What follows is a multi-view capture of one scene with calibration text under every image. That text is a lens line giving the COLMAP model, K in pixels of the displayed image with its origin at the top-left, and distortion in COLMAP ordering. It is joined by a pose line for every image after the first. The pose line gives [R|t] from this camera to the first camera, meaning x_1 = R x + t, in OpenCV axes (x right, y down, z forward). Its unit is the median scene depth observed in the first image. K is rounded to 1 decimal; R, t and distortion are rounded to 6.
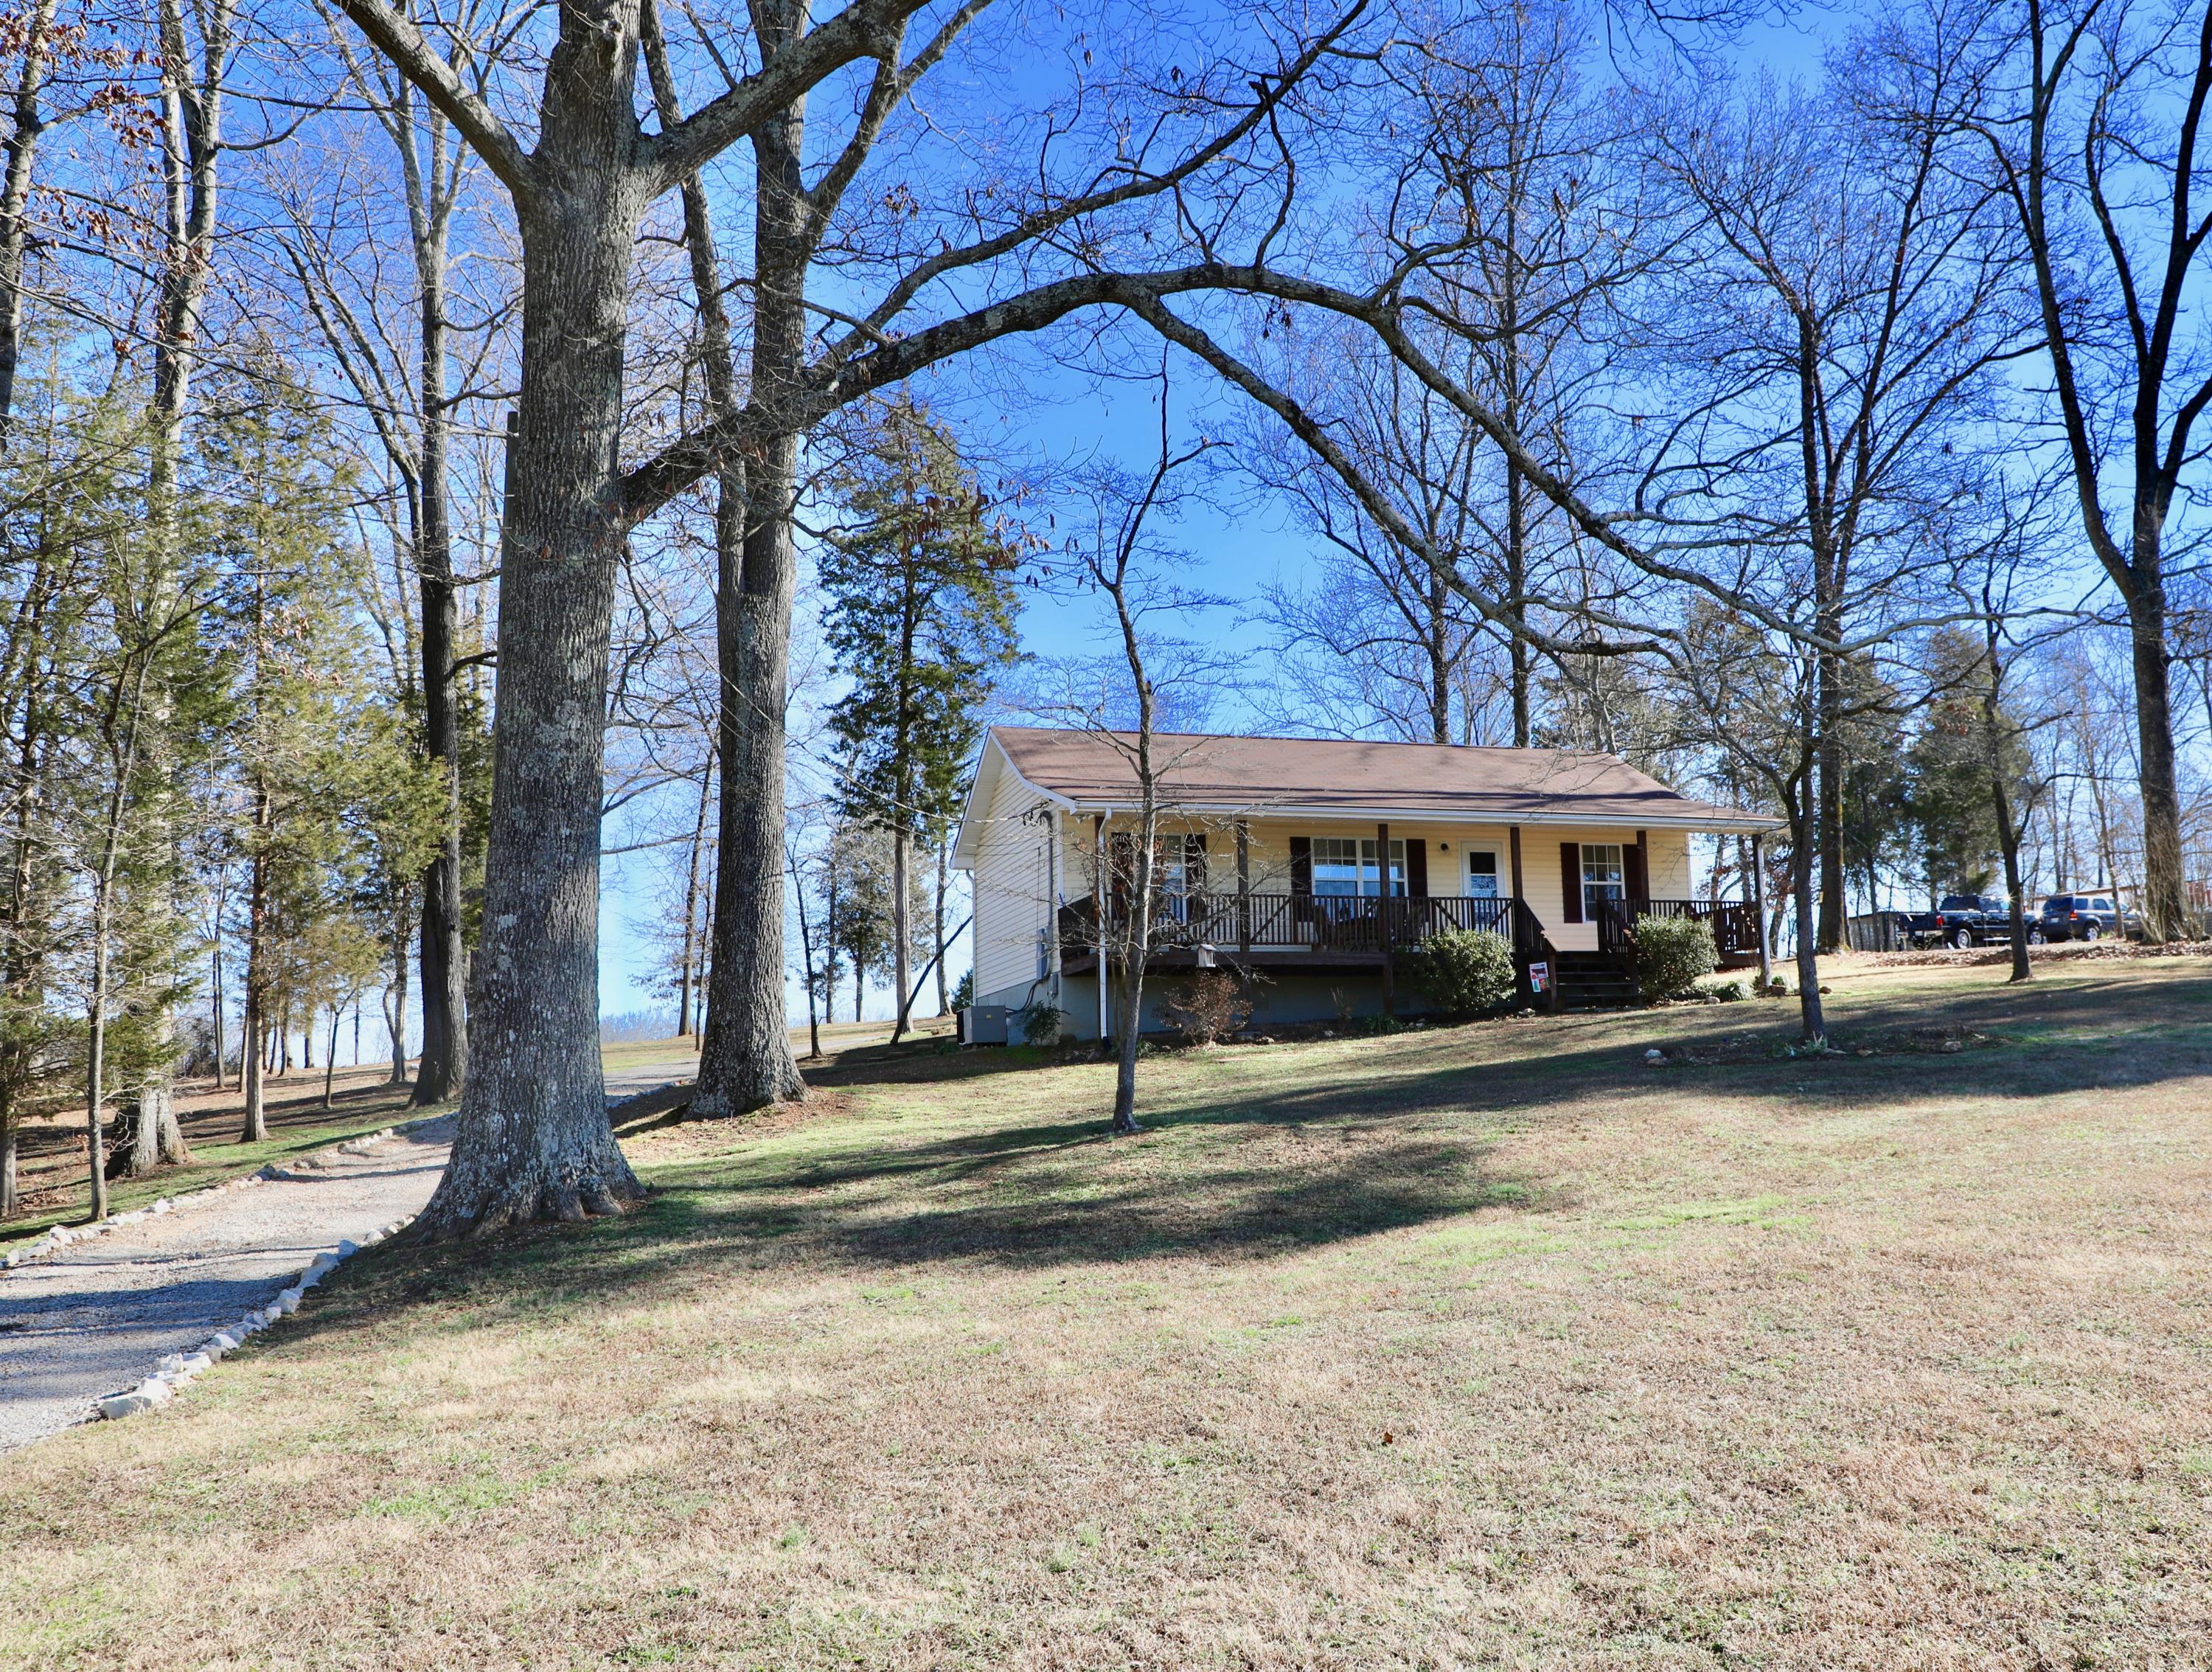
lens RADIAL K [[1898.6, 0, 1200.4], [0, 1898.6, 835.4], [0, 0, 1]] dist [-0.048197, 0.006153]
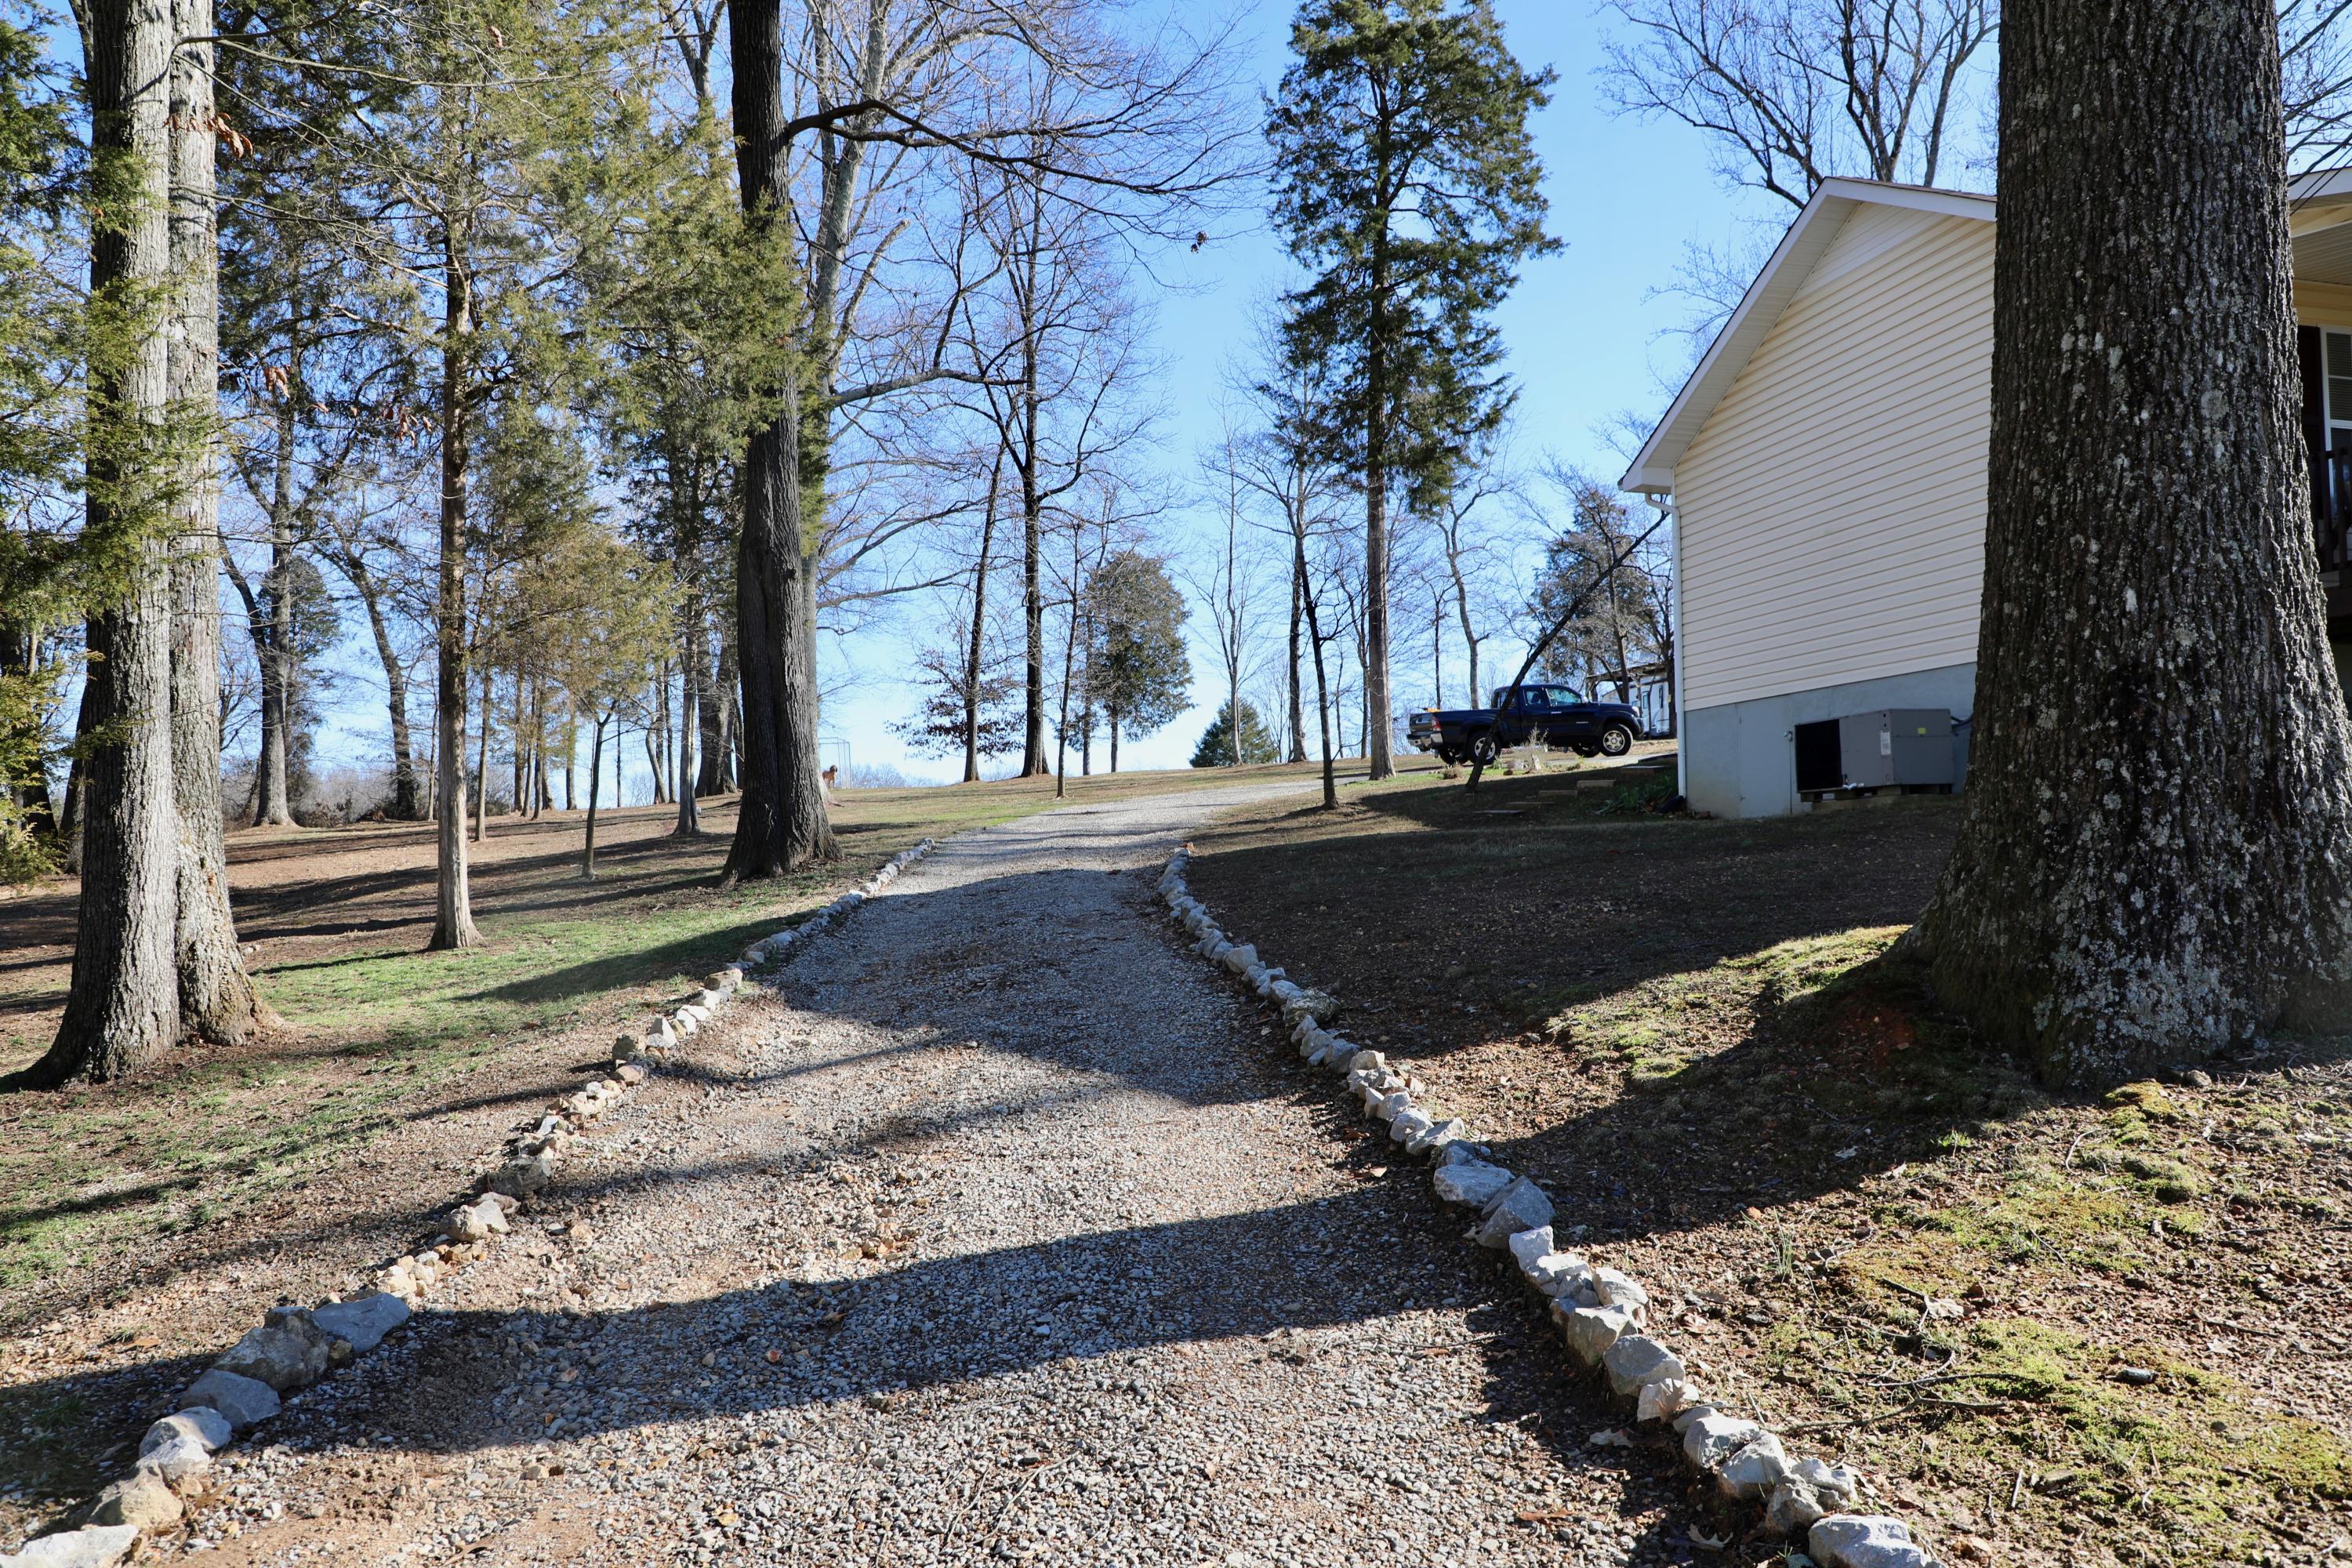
lens RADIAL K [[1641.7, 0, 1176.0], [0, 1641.7, 784.0], [0, 0, 1]] dist [-0.078691, 0.049726]
pose [[0.995972, 0.019085, -0.087606, -0.179314], [-0.010315, 0.994985, 0.099495, 0.047441], [0.089066, -0.098190, 0.991174, 0.388973]]
